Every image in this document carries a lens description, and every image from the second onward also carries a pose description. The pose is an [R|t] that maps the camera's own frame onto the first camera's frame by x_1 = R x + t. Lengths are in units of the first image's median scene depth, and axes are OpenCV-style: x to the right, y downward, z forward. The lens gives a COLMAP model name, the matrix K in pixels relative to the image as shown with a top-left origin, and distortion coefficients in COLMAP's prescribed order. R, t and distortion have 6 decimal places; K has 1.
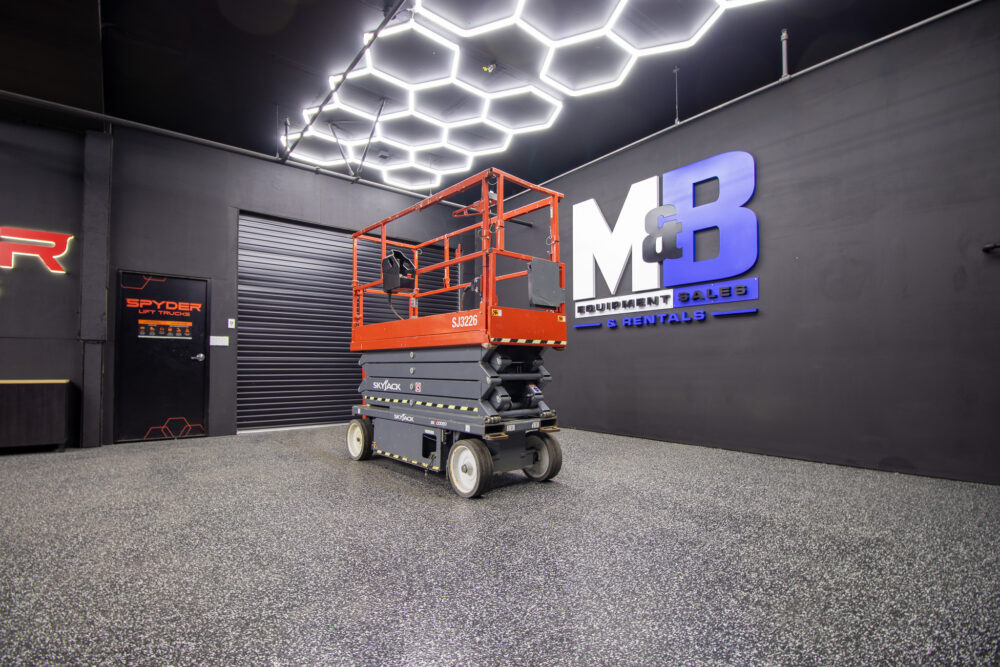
lens RADIAL K [[480.8, 0, 503.8], [0, 480.8, 350.7], [0, 0, 1]] dist [-0.001388, -0.000115]
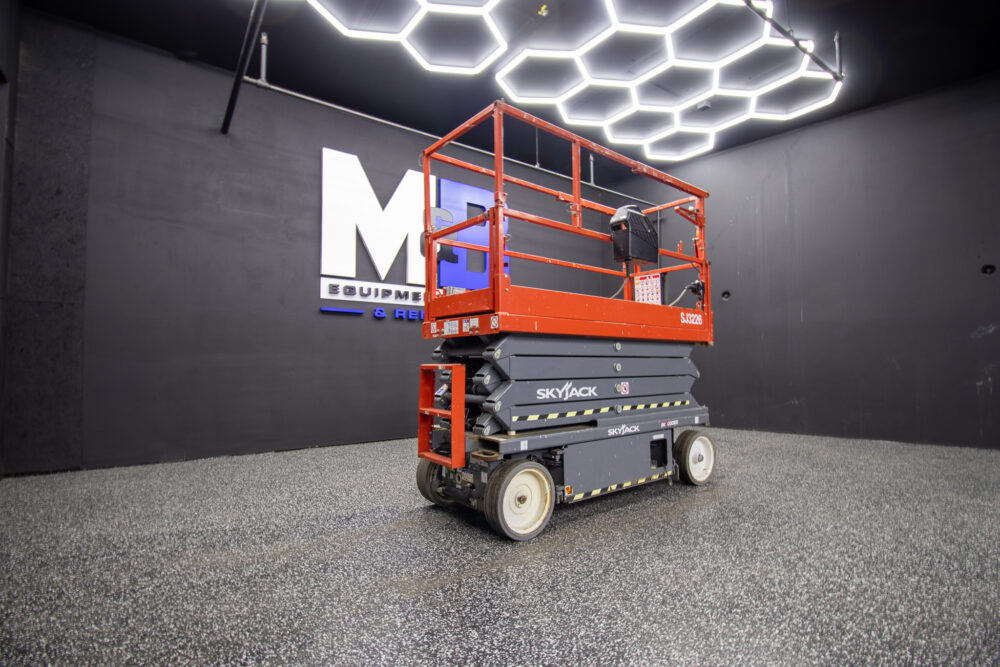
lens RADIAL K [[472.5, 0, 496.9], [0, 472.5, 345.5], [0, 0, 1]] dist [-0.015877, -0.001135]
pose [[0.060533, 0.037497, 0.997462, -0.695461], [-0.031539, 0.998867, -0.035636, 0.028937], [-0.997668, -0.029302, 0.061647, 0.838040]]
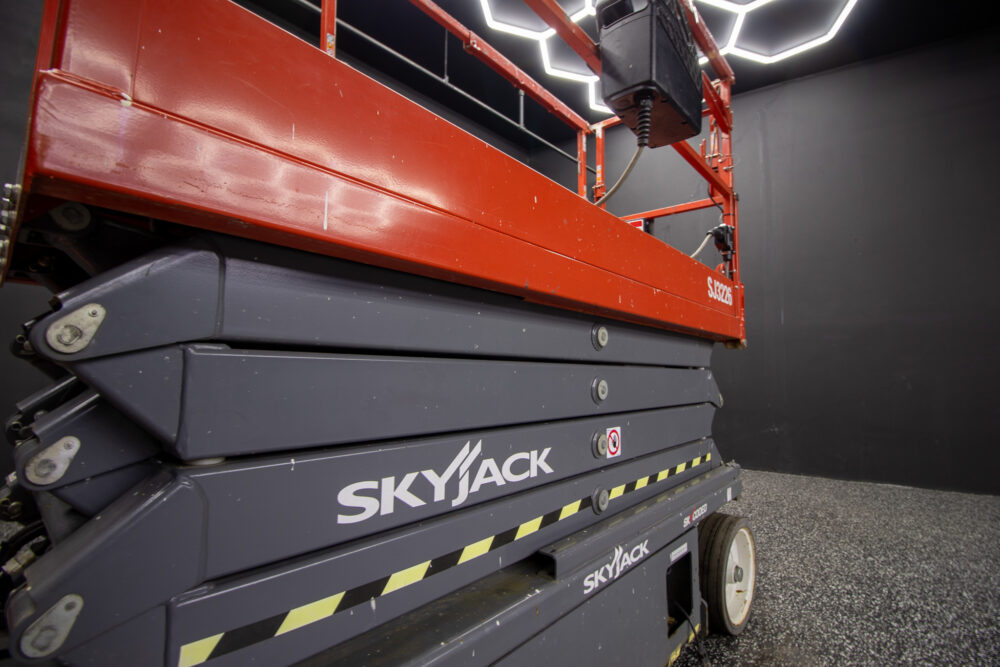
lens RADIAL K [[464.9, 0, 498.7], [0, 464.9, 326.4], [0, 0, 1]] dist [-0.007409, 0.000158]
pose [[-0.121315, 0.089376, 0.988582, -0.343847], [-0.054091, 0.993863, -0.096491, 0.024474], [-0.991139, -0.065179, -0.115737, 0.802906]]
